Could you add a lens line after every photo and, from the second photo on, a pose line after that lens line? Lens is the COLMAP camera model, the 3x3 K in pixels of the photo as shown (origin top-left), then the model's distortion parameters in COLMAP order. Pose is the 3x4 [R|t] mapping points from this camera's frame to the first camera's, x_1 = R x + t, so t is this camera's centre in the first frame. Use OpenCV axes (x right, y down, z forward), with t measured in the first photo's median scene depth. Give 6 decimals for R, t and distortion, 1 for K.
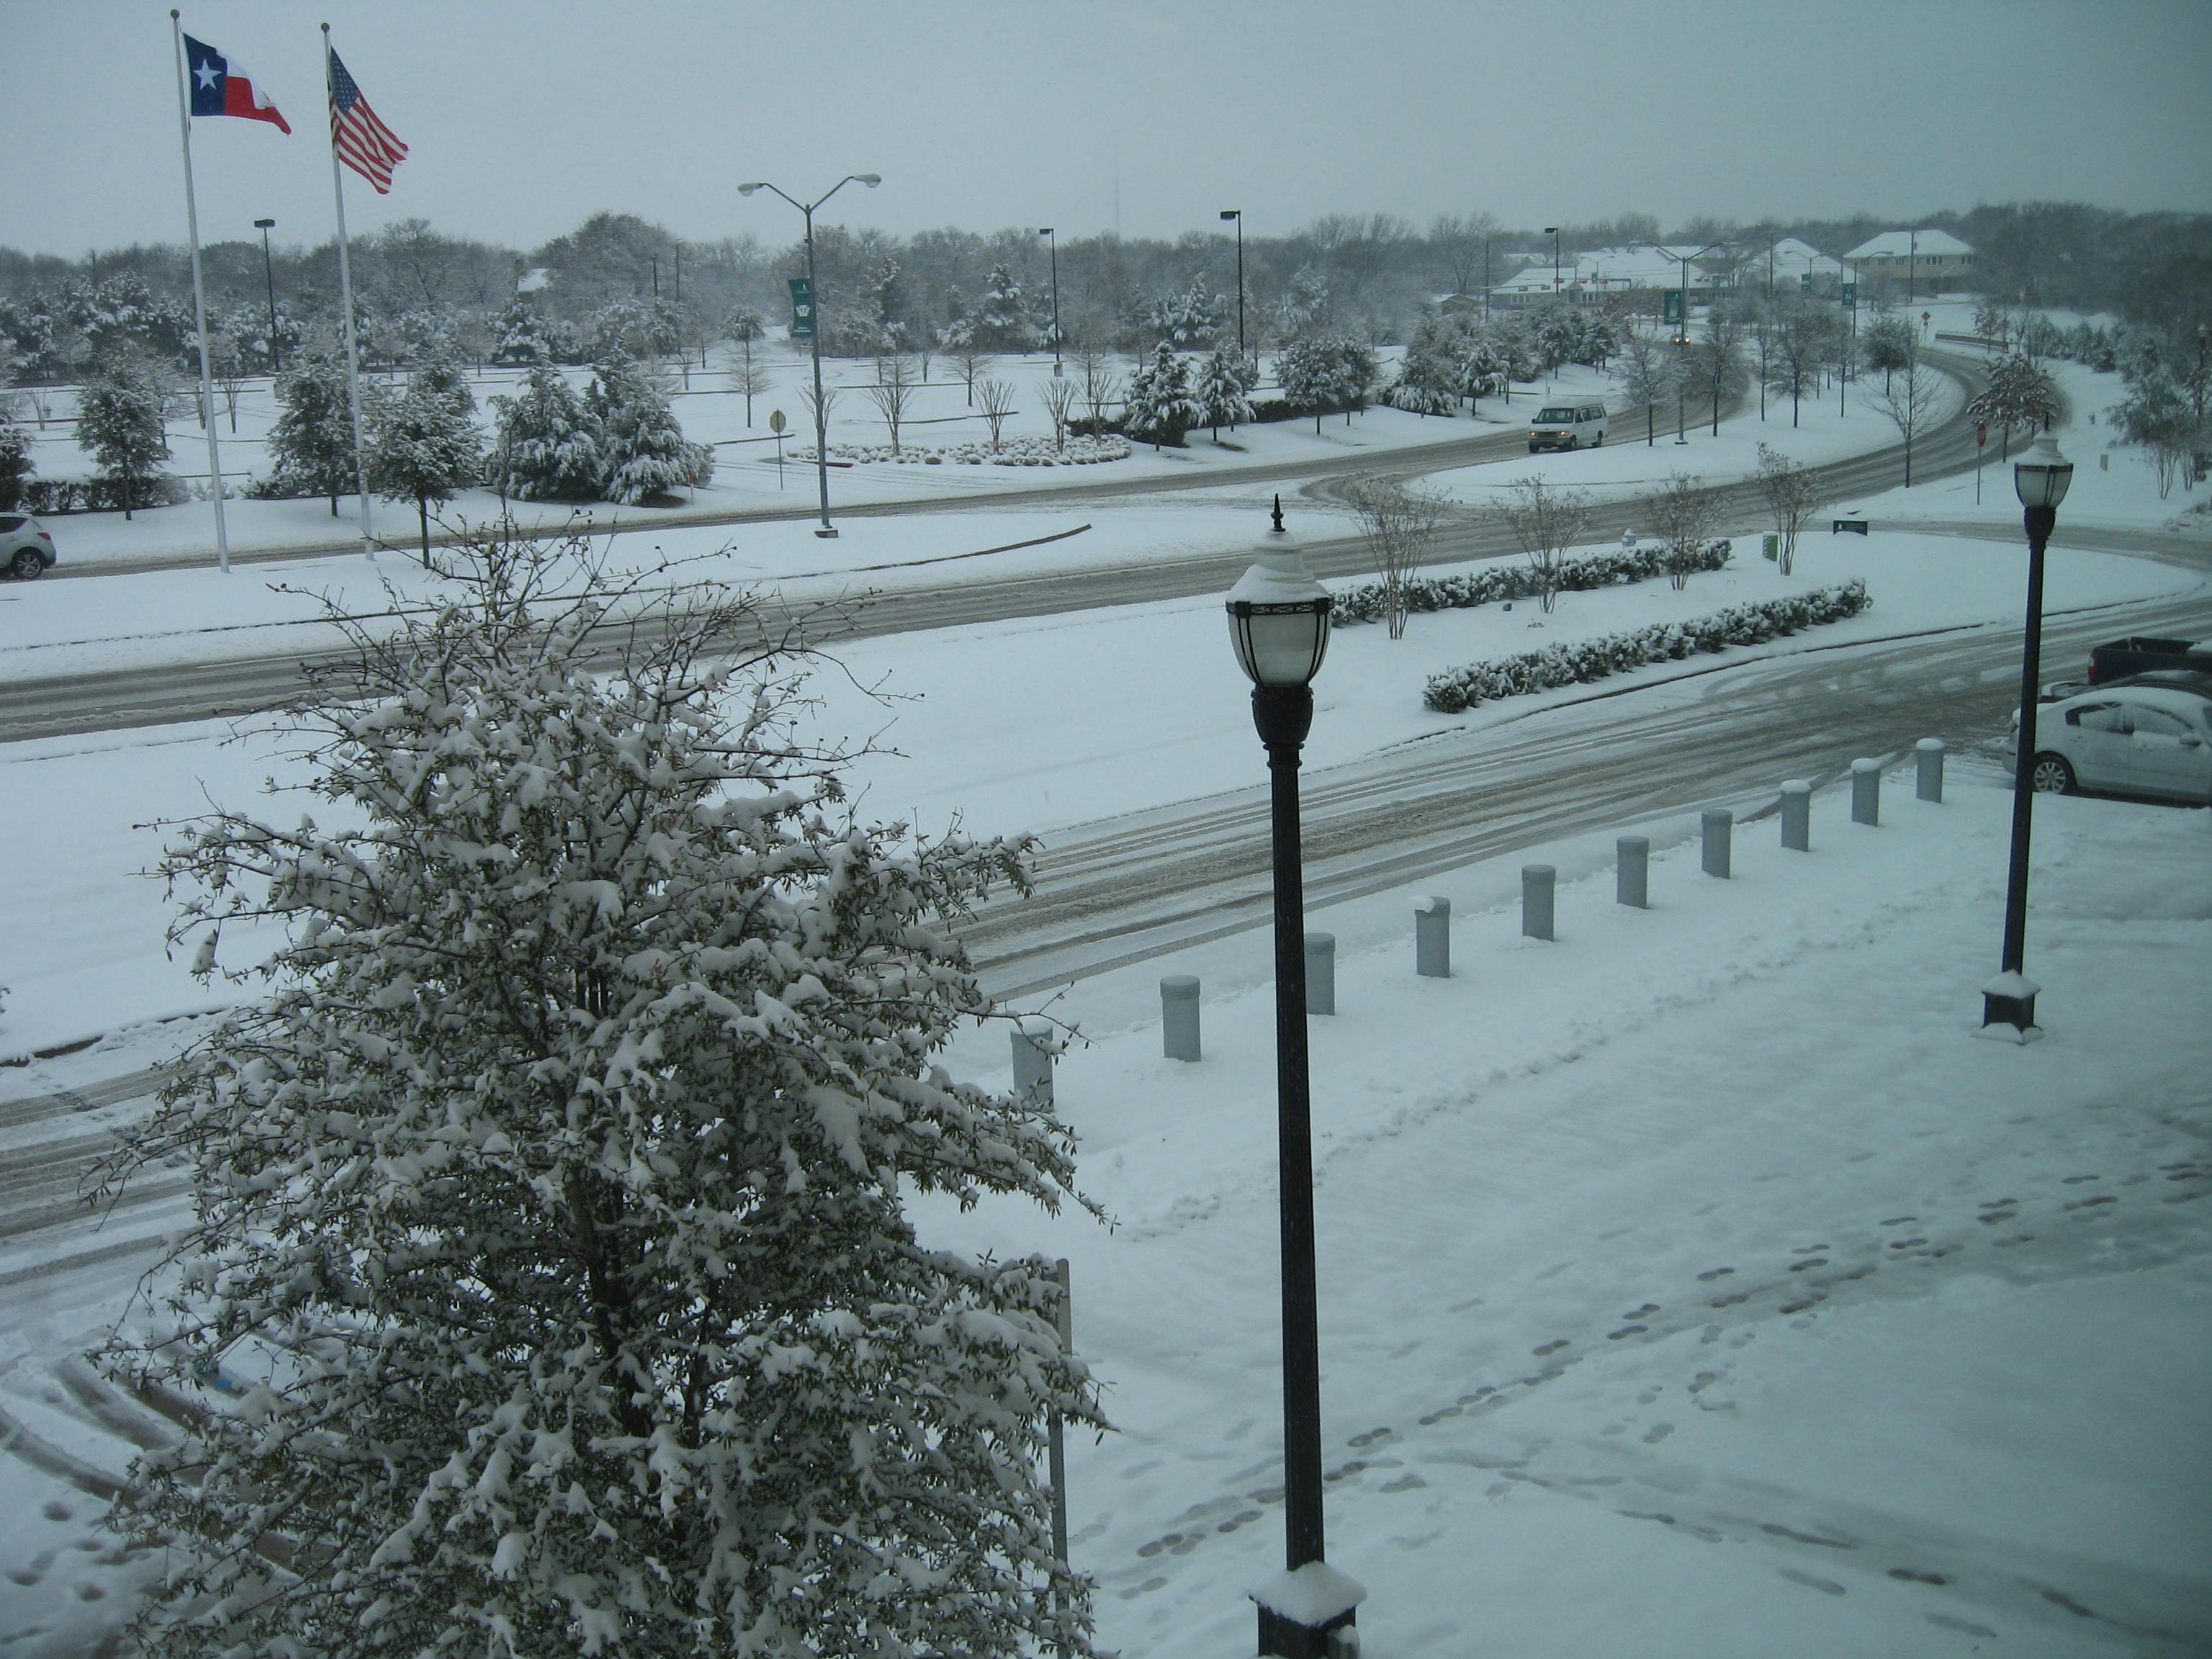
lens RADIAL K [[2437.9, 0, 1106.5], [0, 2437.9, 814.4], [0, 0, 1]] dist [-0.121849, 0.090622]
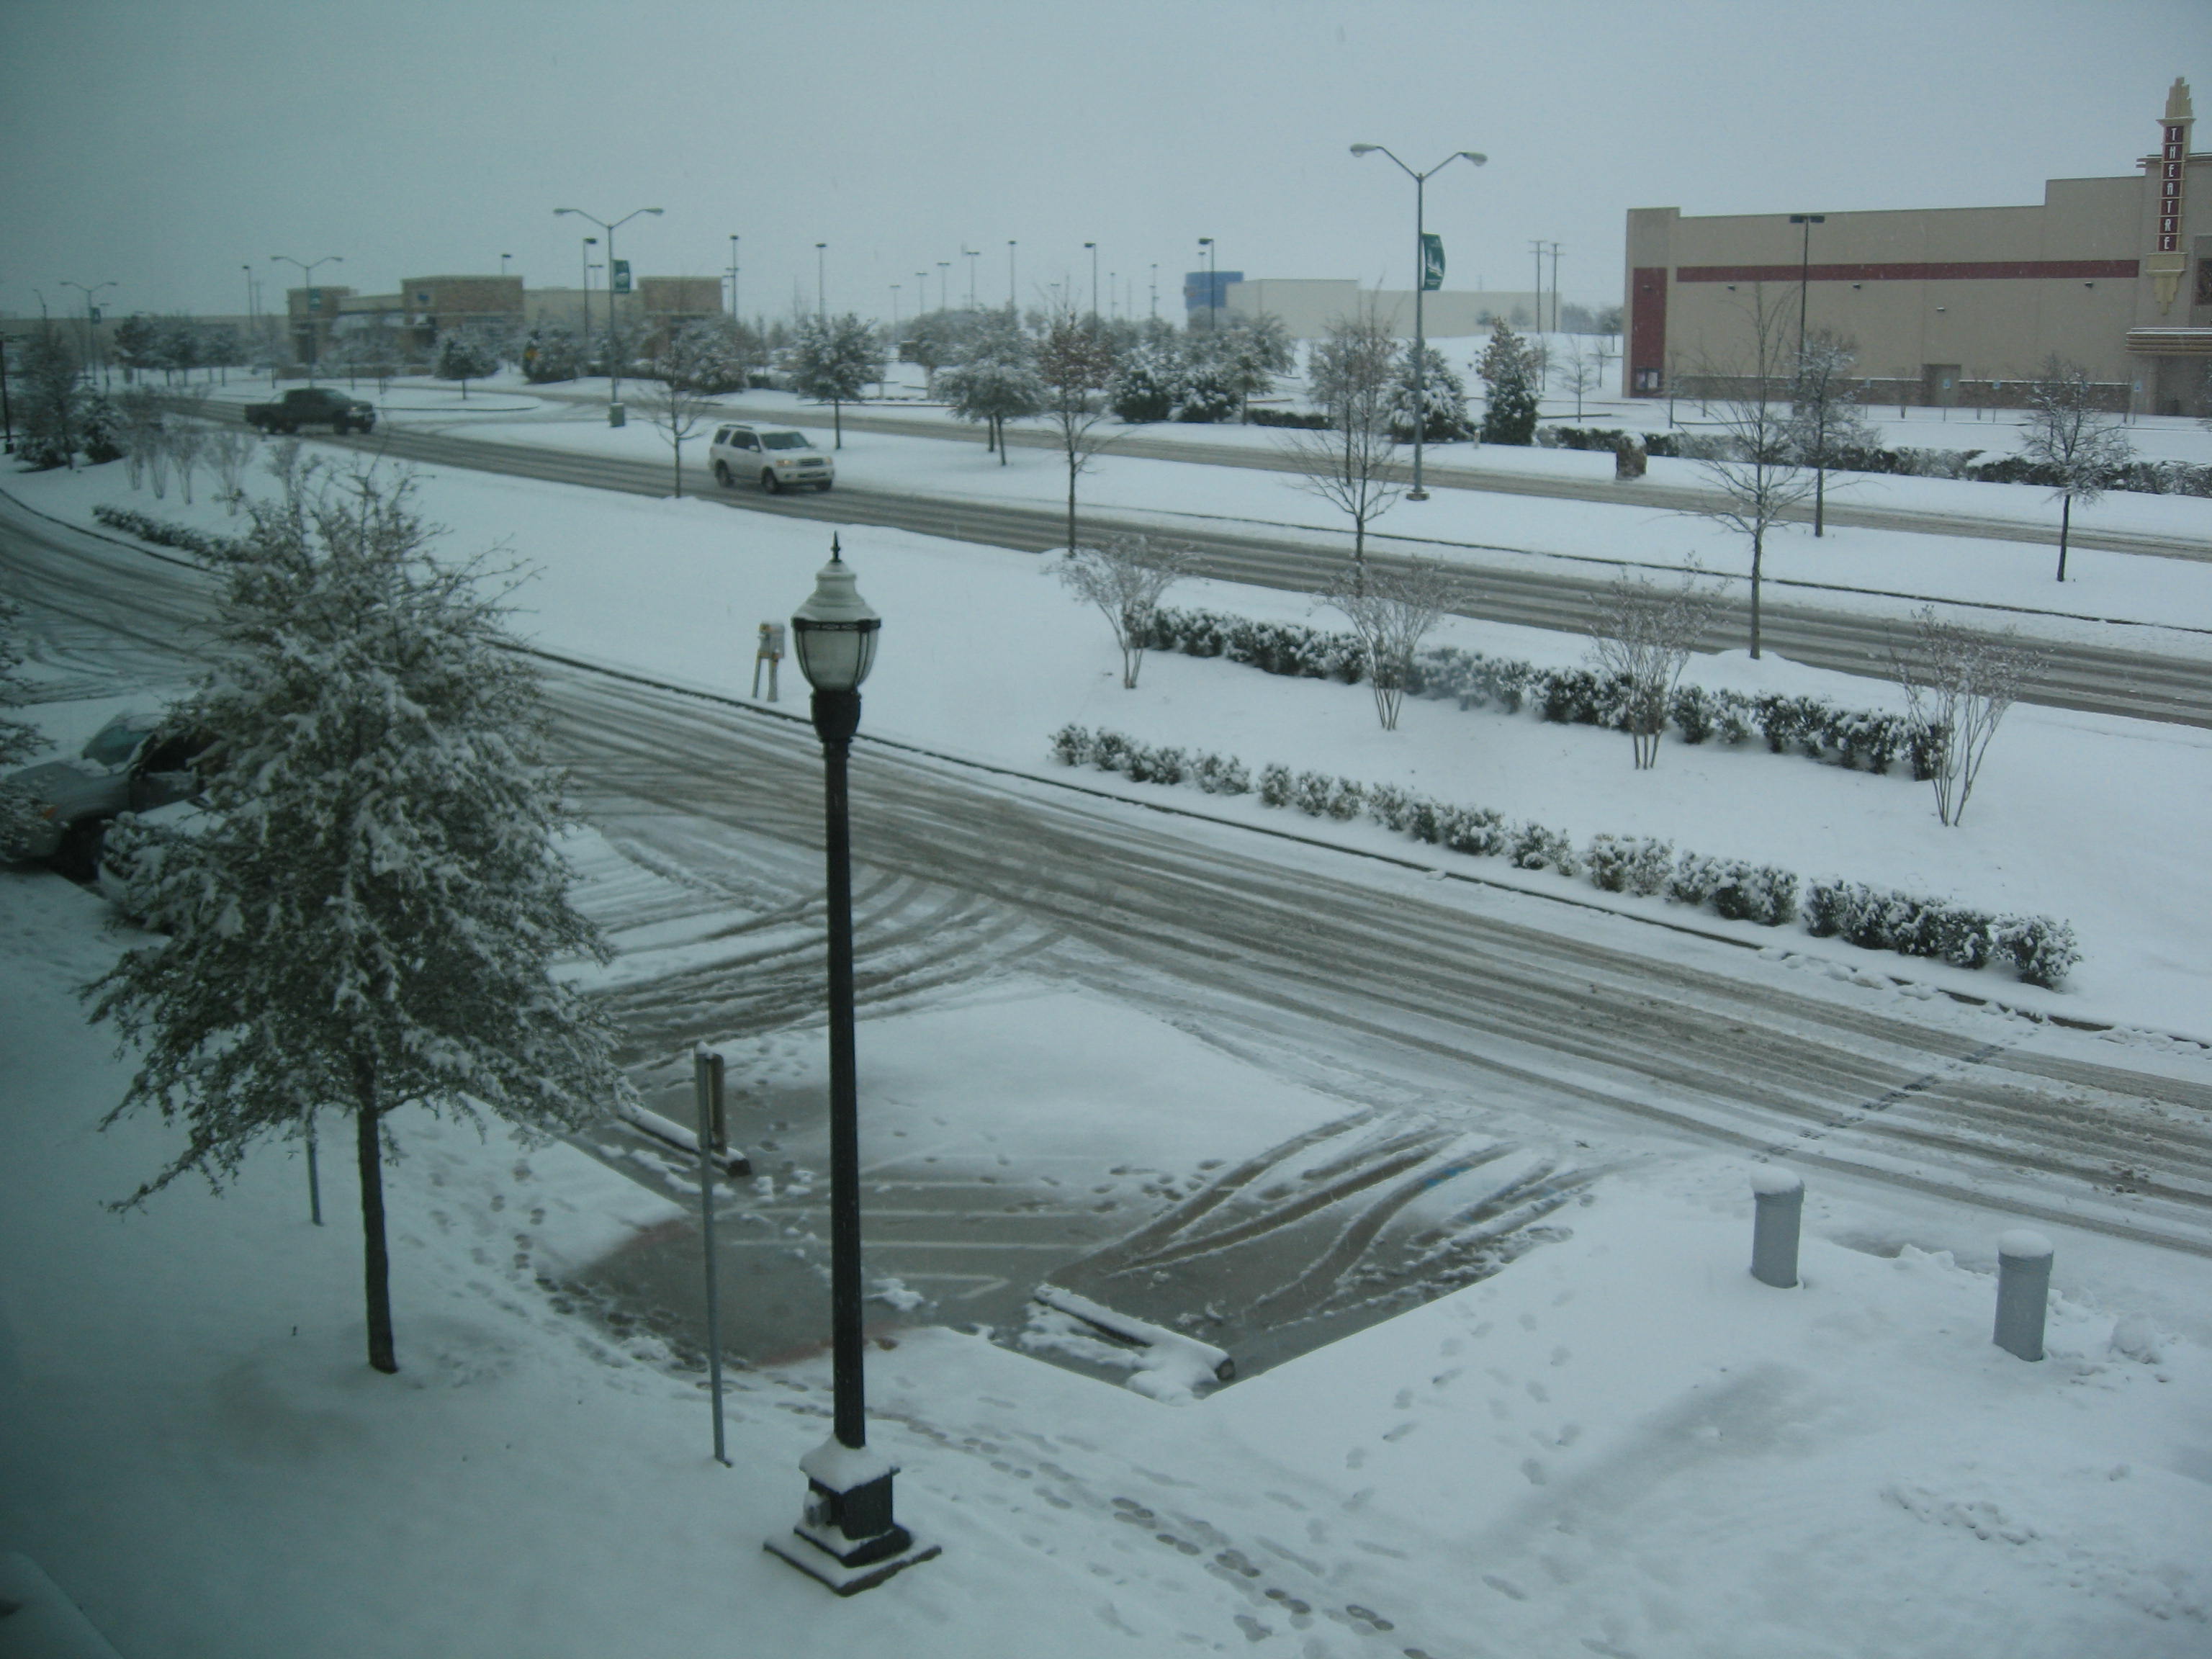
lens RADIAL K [[2437.9, 0, 1106.5], [0, 2437.9, 814.4], [0, 0, 1]] dist [-0.121849, 0.090622]
pose [[0.006508, 0.217114, -0.976125, 0.914961], [-0.206234, 0.955451, 0.211141, -0.199468], [0.978481, 0.199936, 0.050994, 0.787183]]
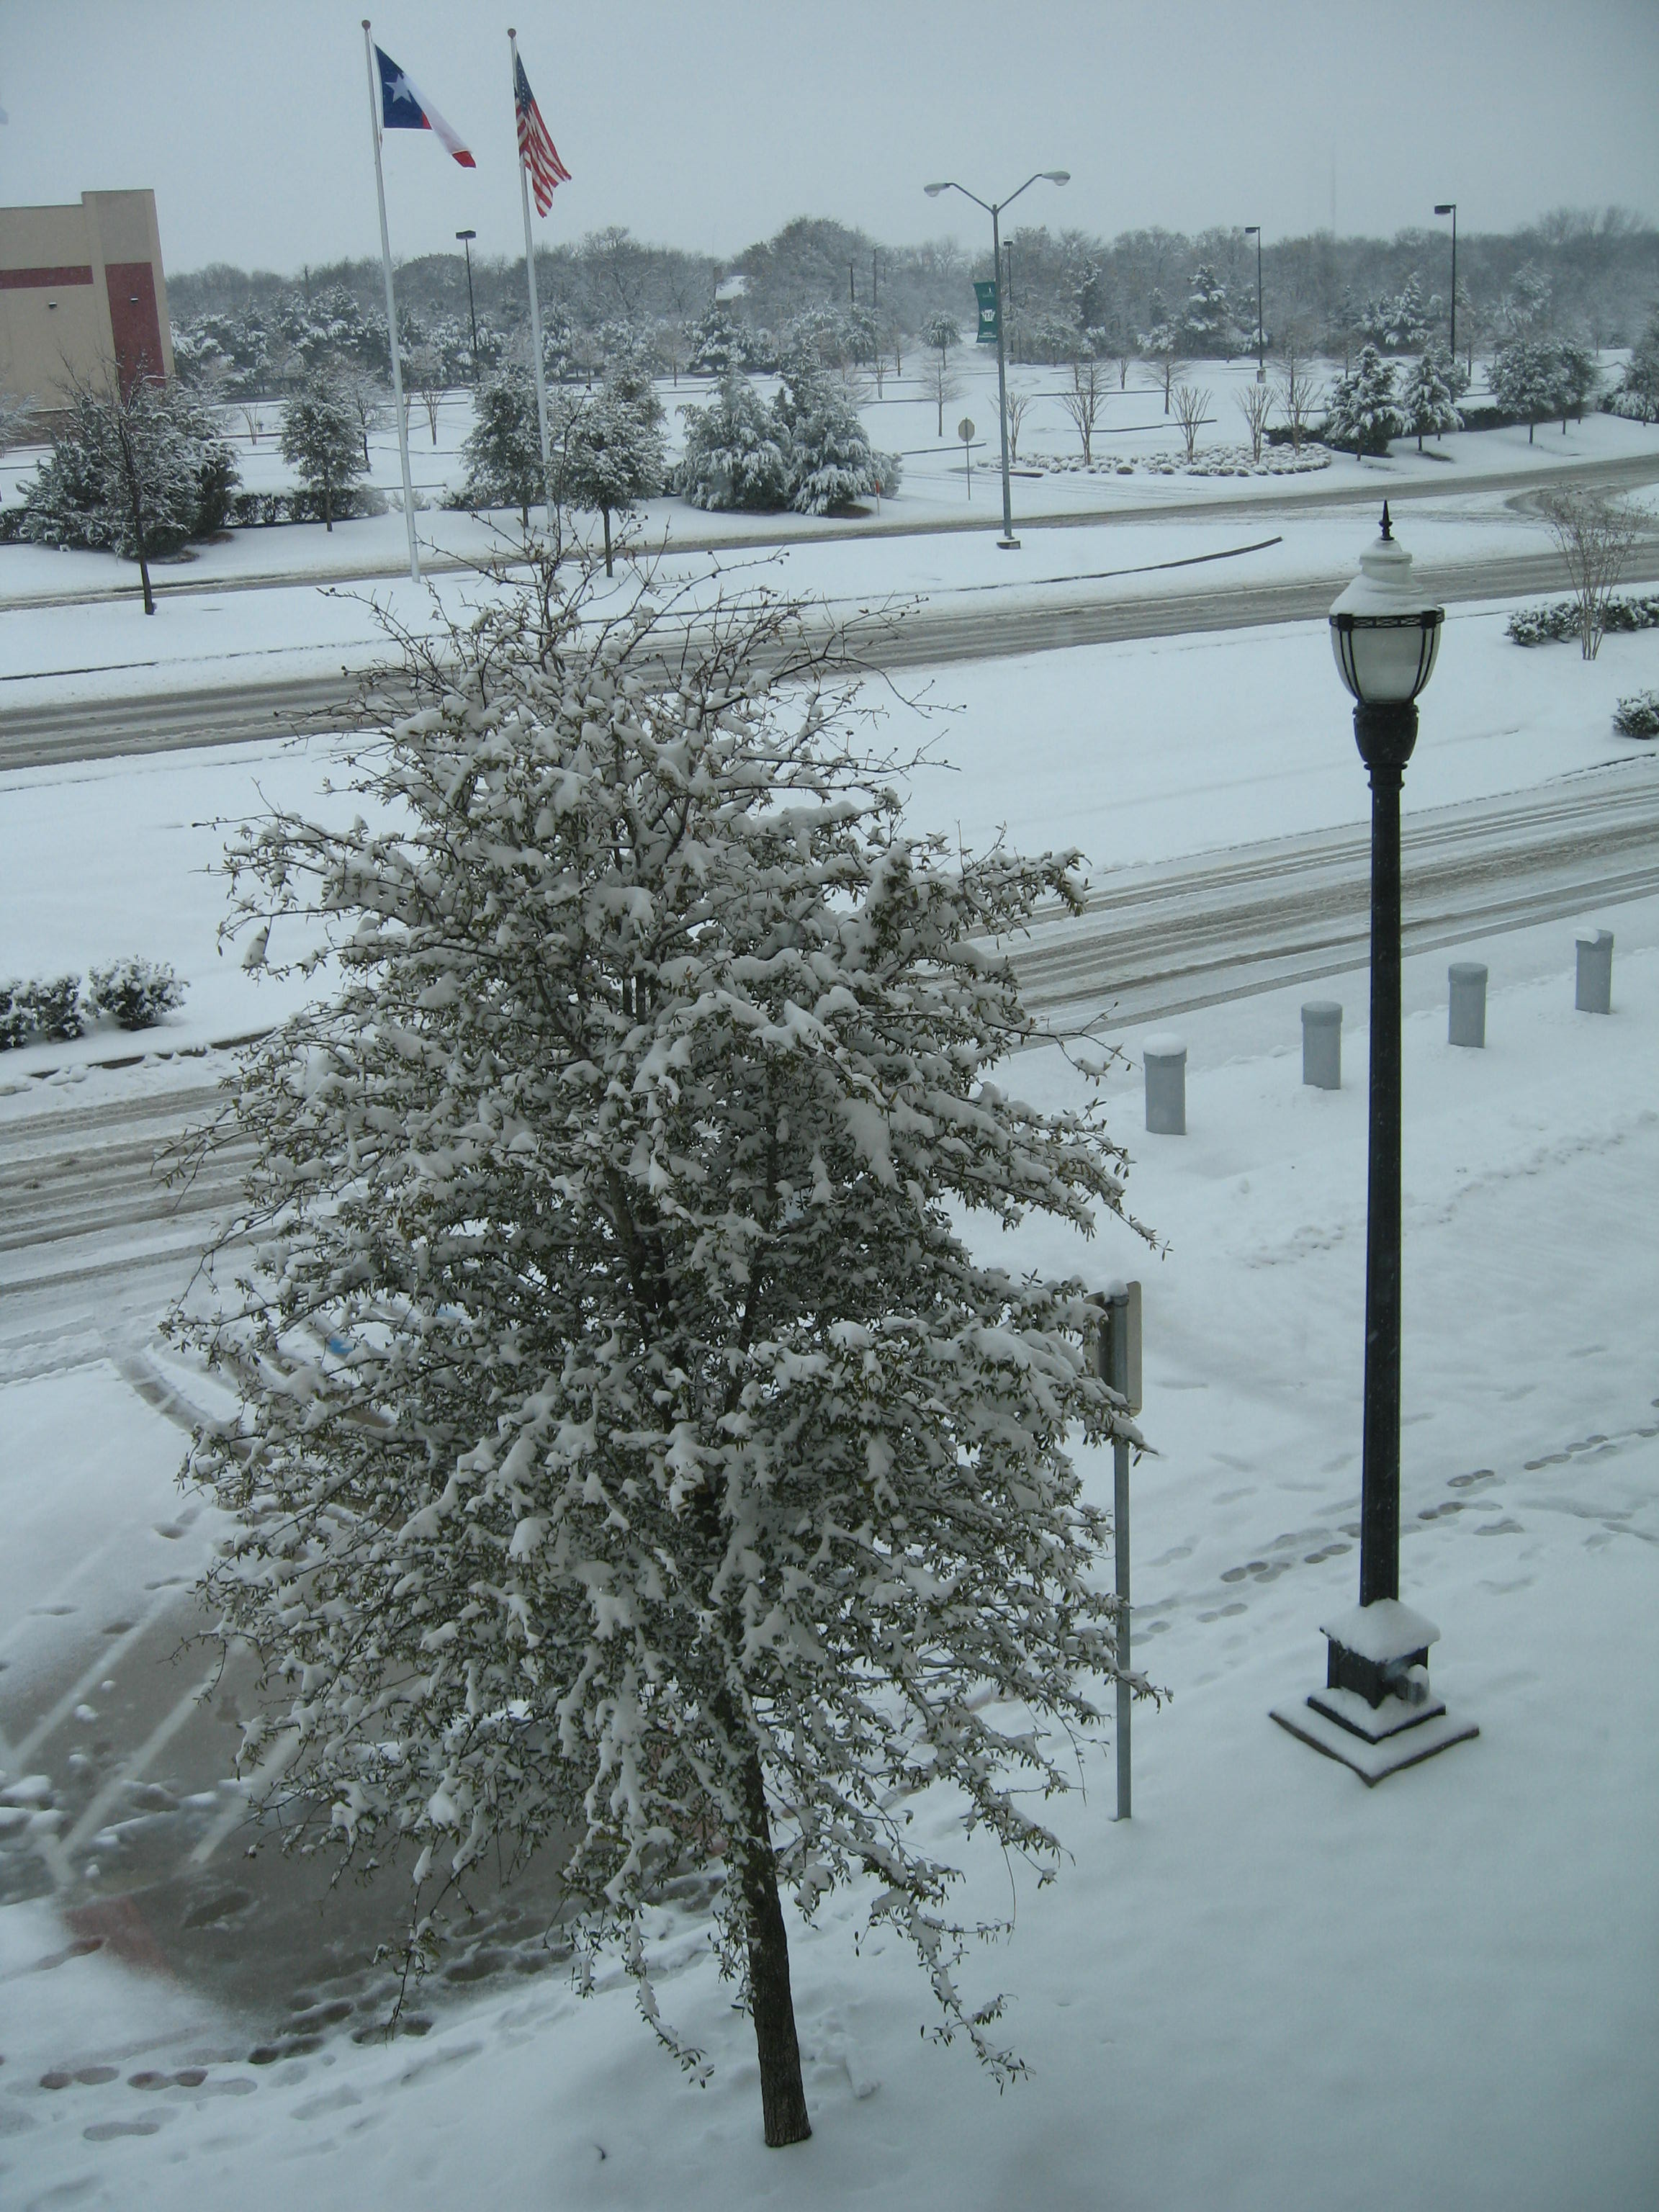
lens RADIAL K [[2437.9, 0, 834.4], [0, 2437.9, 1101.1], [0, 0, 1]] dist [-0.121849, 0.090622]
pose [[0.981670, 0.039877, -0.186368, 0.031095], [-0.019088, 0.993520, 0.112042, 0.000388], [0.189629, -0.106431, 0.976070, 0.009593]]
